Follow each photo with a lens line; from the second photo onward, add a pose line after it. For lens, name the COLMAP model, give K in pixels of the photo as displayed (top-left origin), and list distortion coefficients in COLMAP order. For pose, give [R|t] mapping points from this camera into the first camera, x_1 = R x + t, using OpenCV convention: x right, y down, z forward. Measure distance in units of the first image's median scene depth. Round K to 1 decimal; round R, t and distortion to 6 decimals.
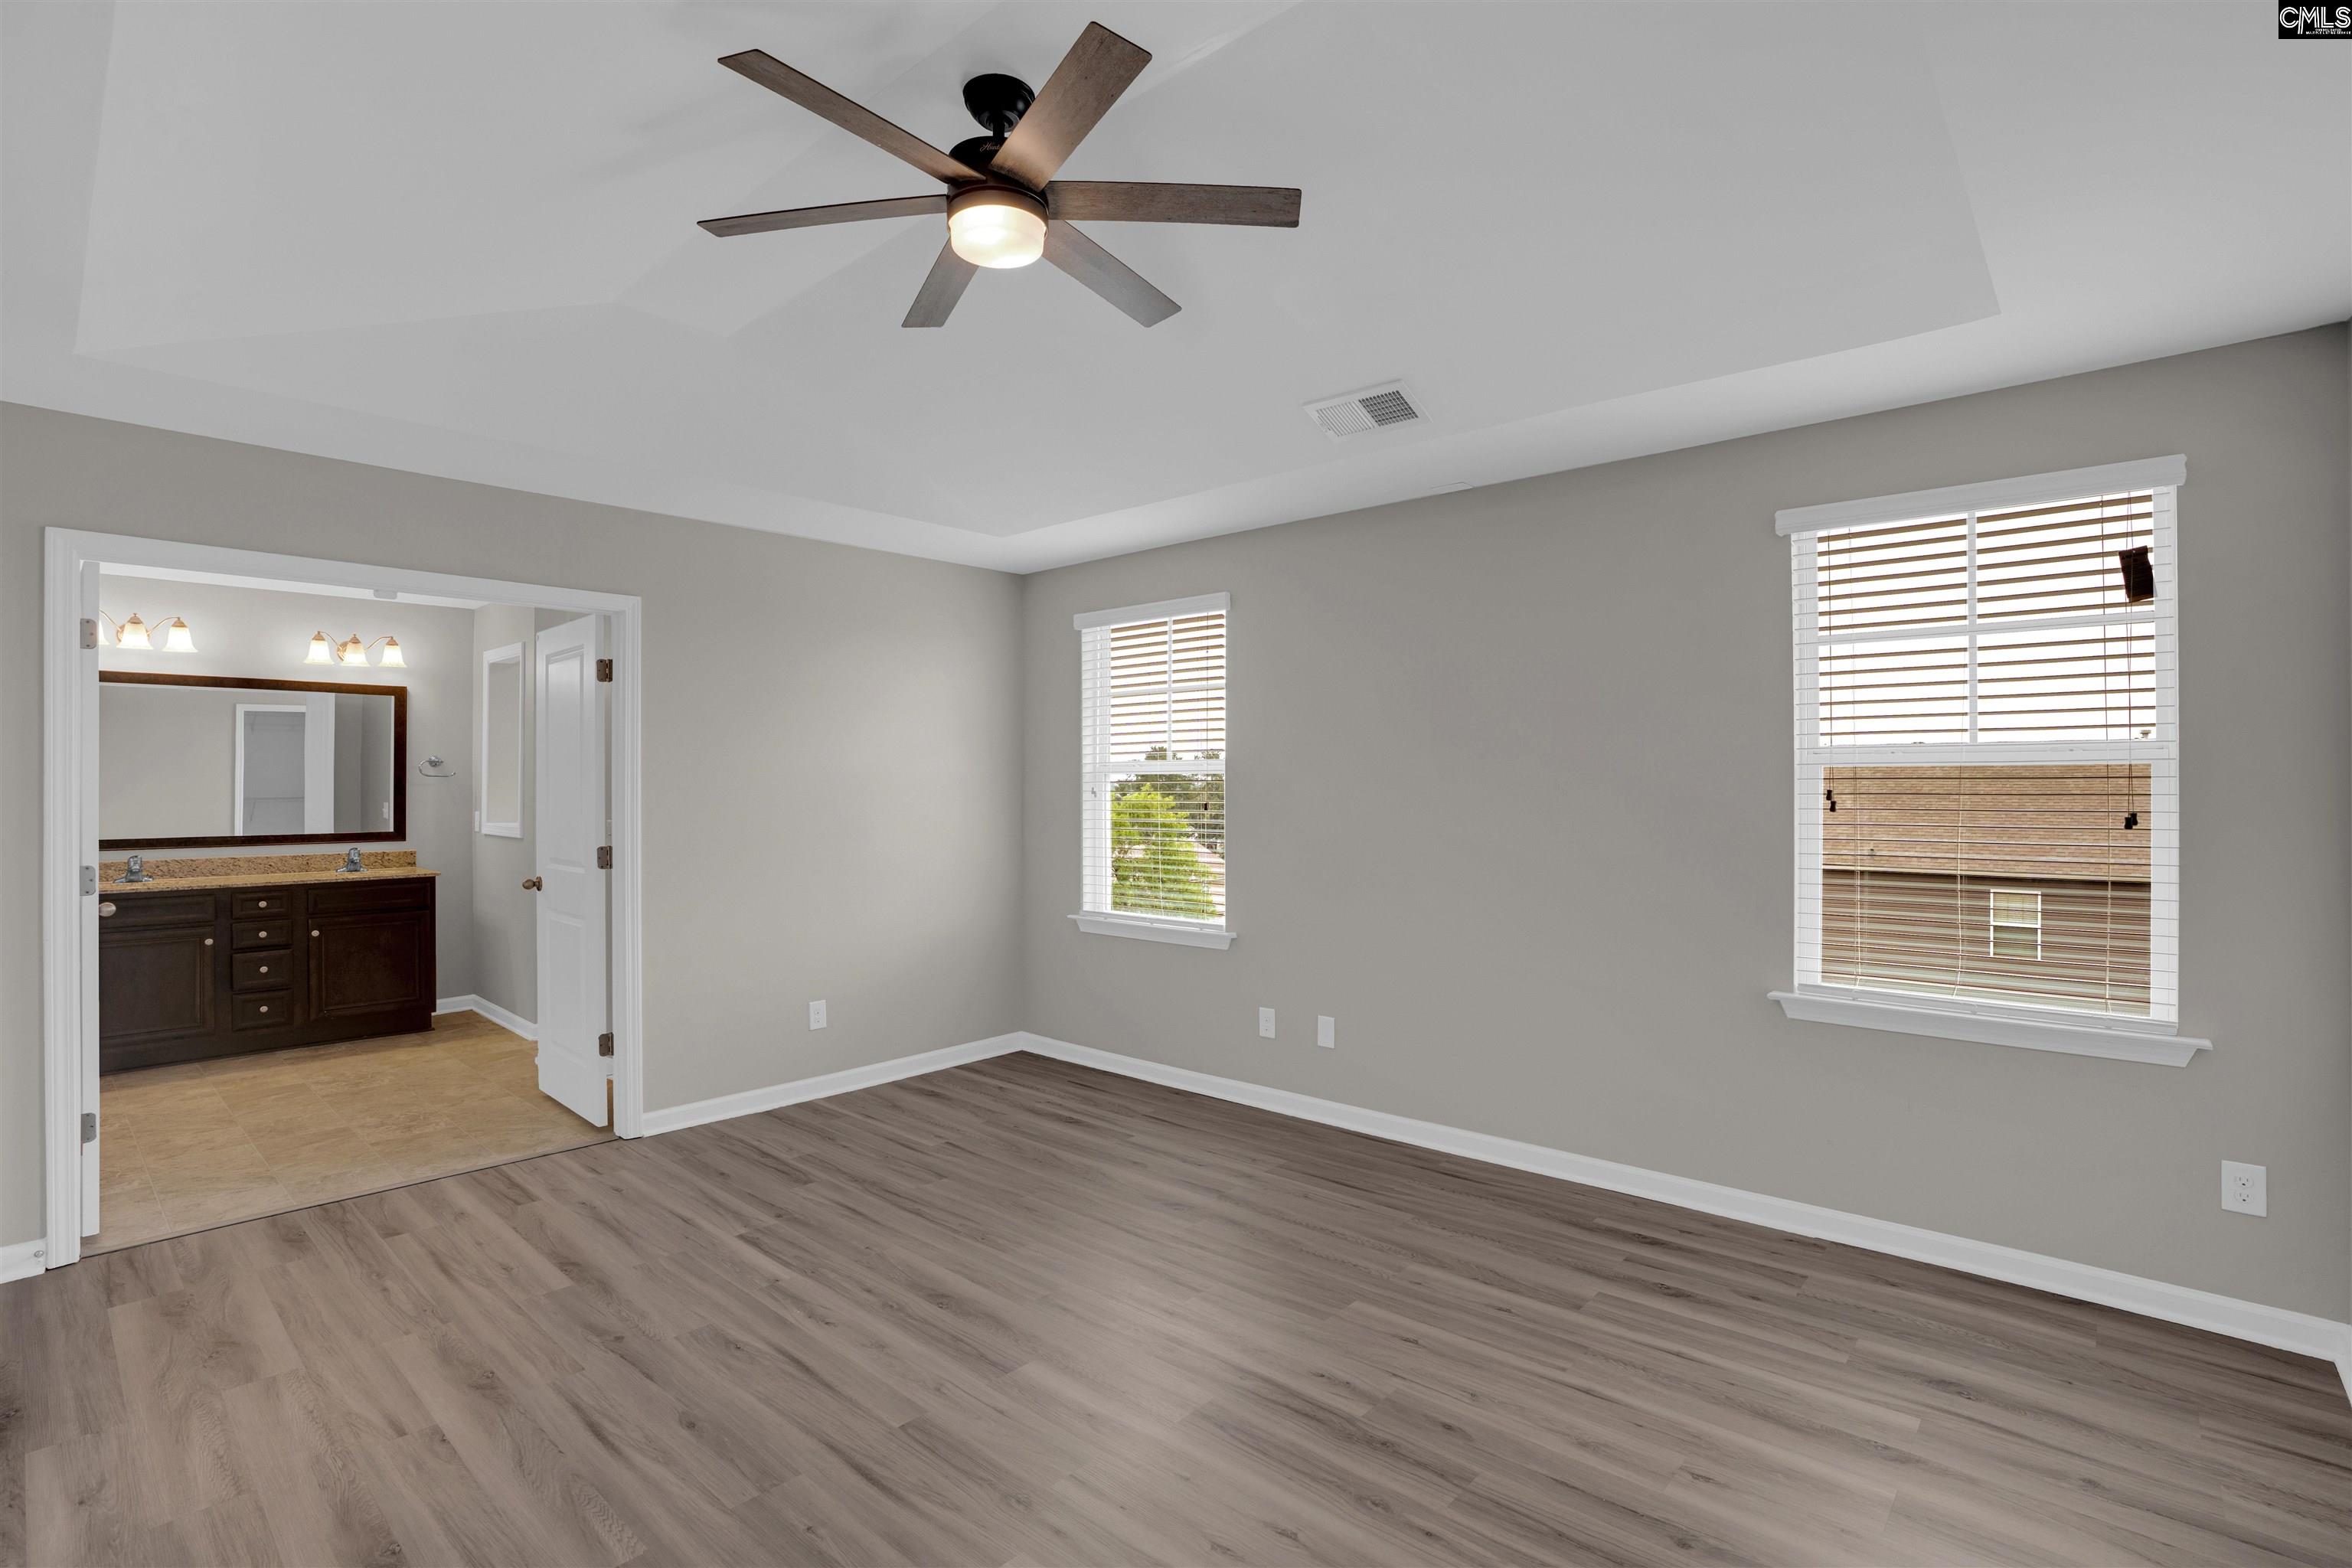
lens RADIAL K [[1091.7, 0, 1189.7], [0, 1091.7, 787.8], [0, 0, 1]] dist [-0.063257, 0.020789]
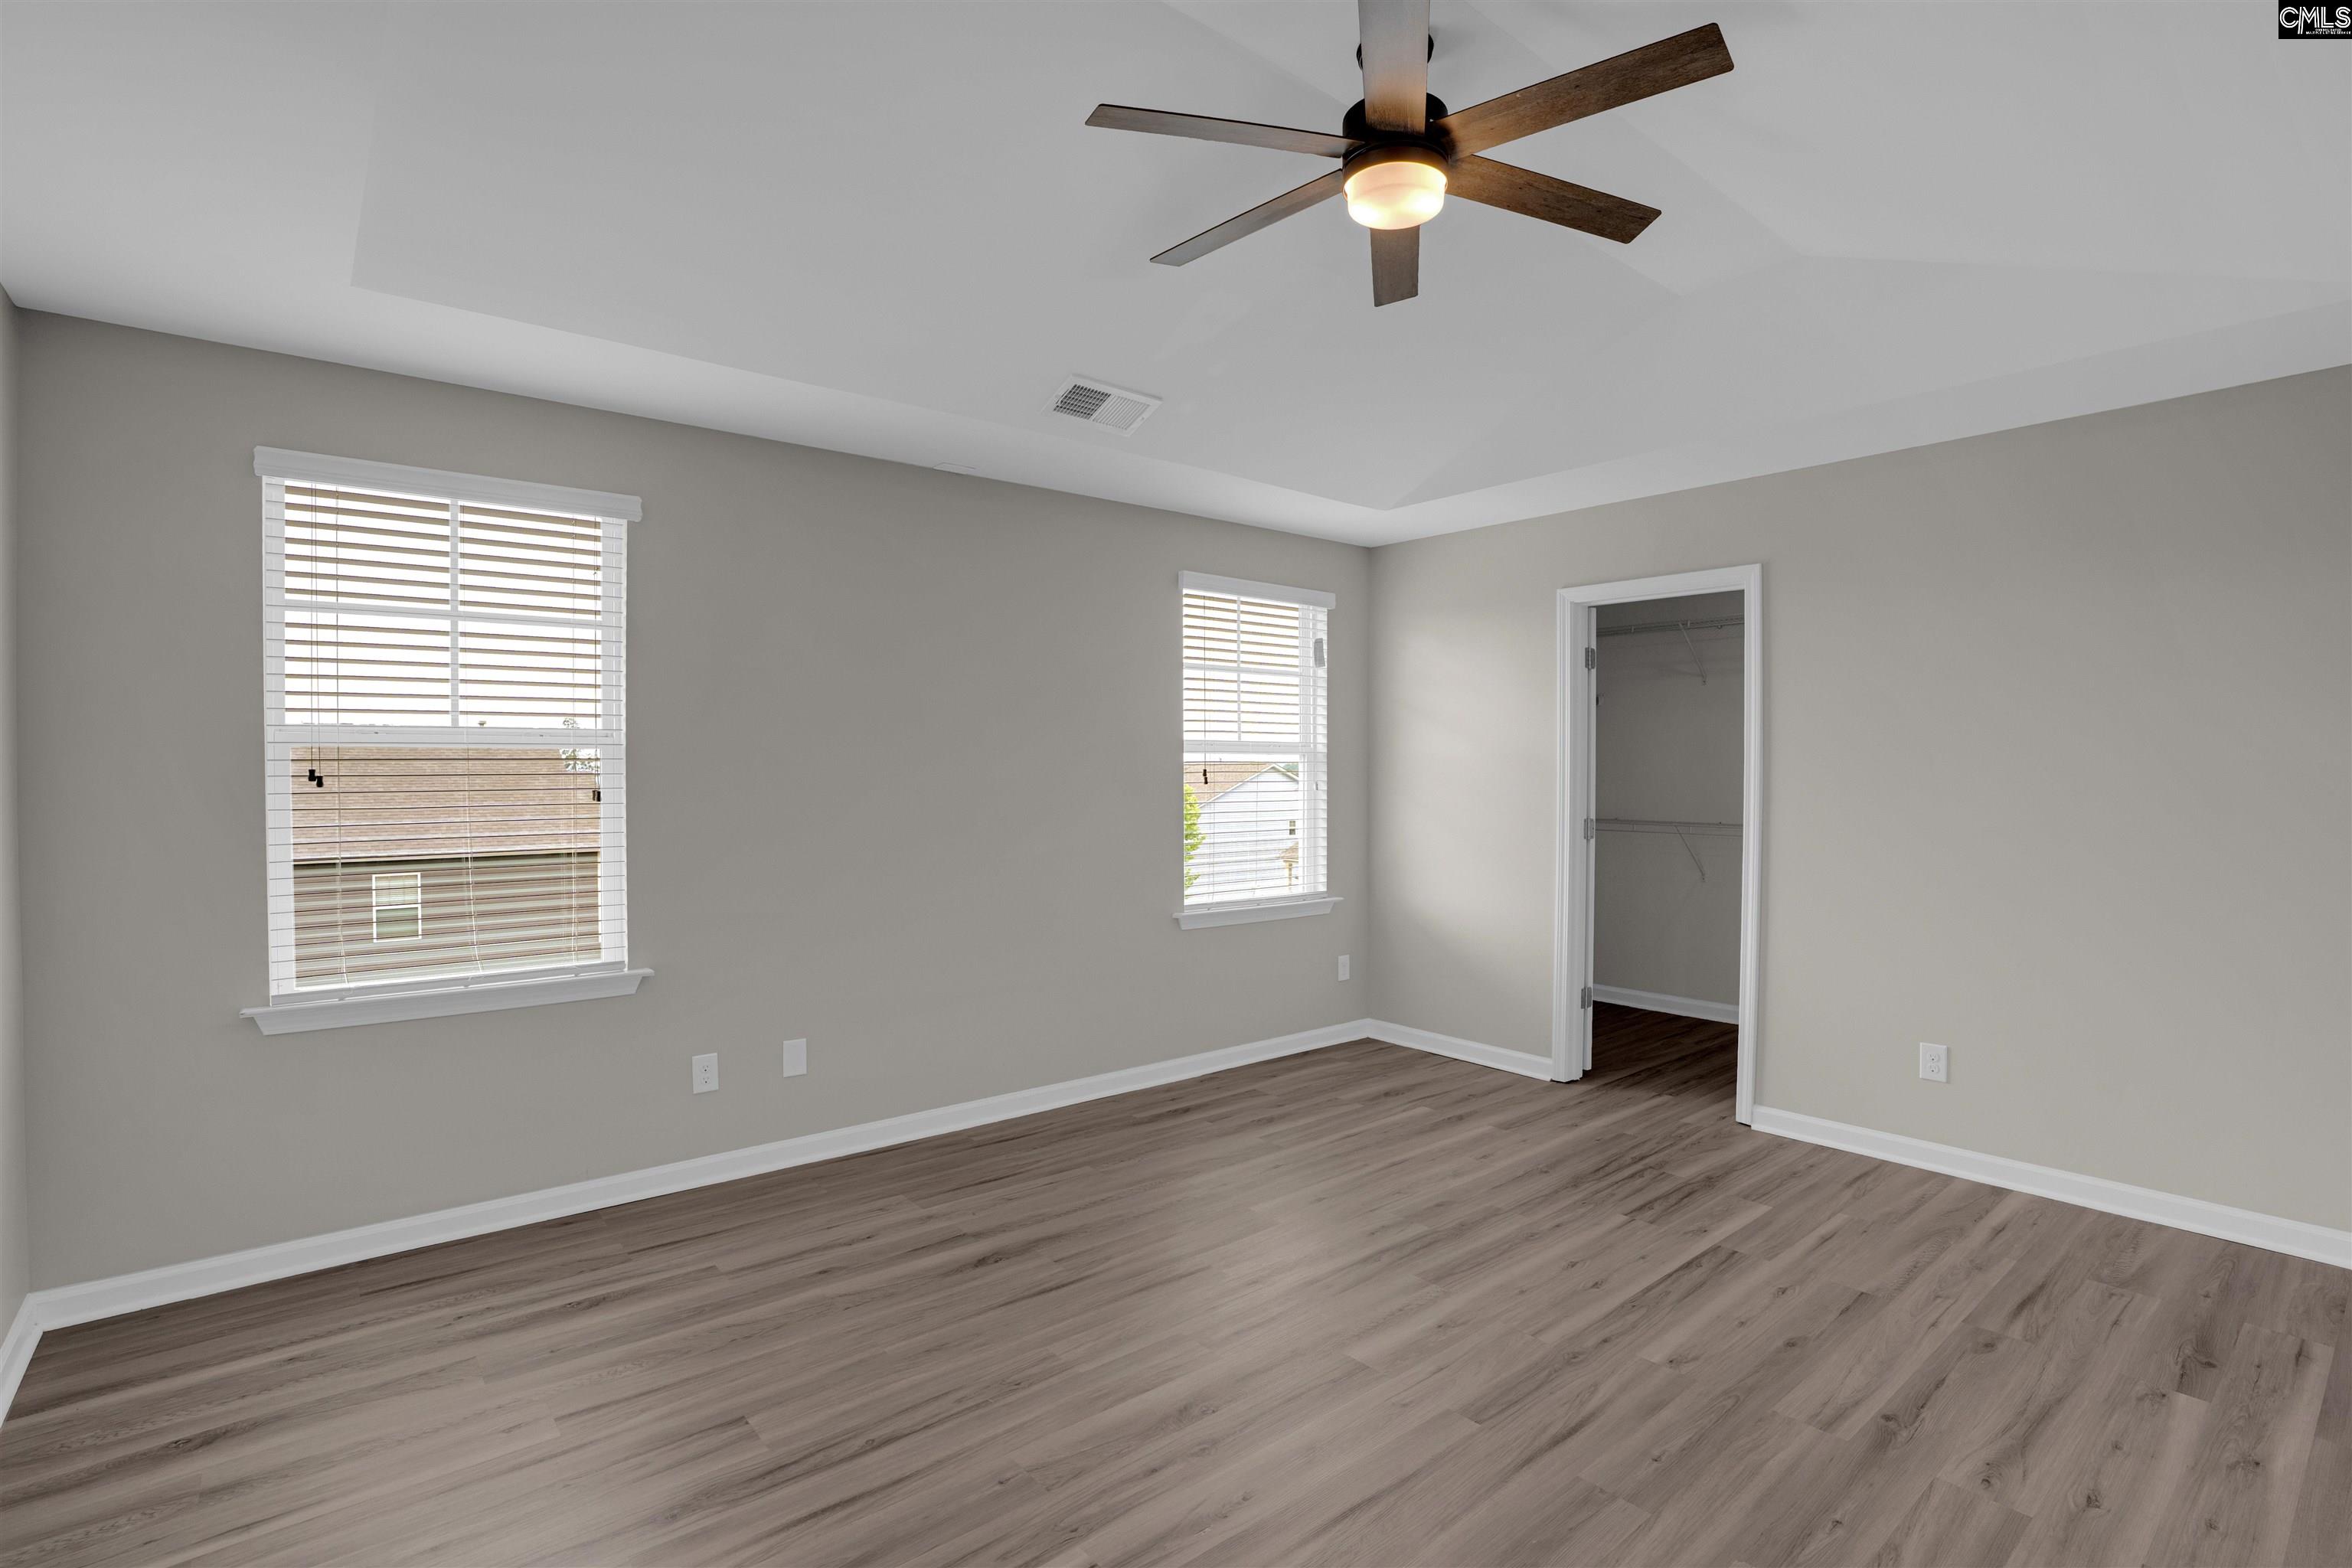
lens RADIAL K [[1091.7, 0, 1169.6], [0, 1091.7, 798.4], [0, 0, 1]] dist [-0.063257, 0.020789]
pose [[0.174587, -0.028021, 0.984243, -0.775866], [0.000797, 0.999599, 0.028317, -0.001821], [-0.984641, -0.004160, 0.174539, 0.678992]]
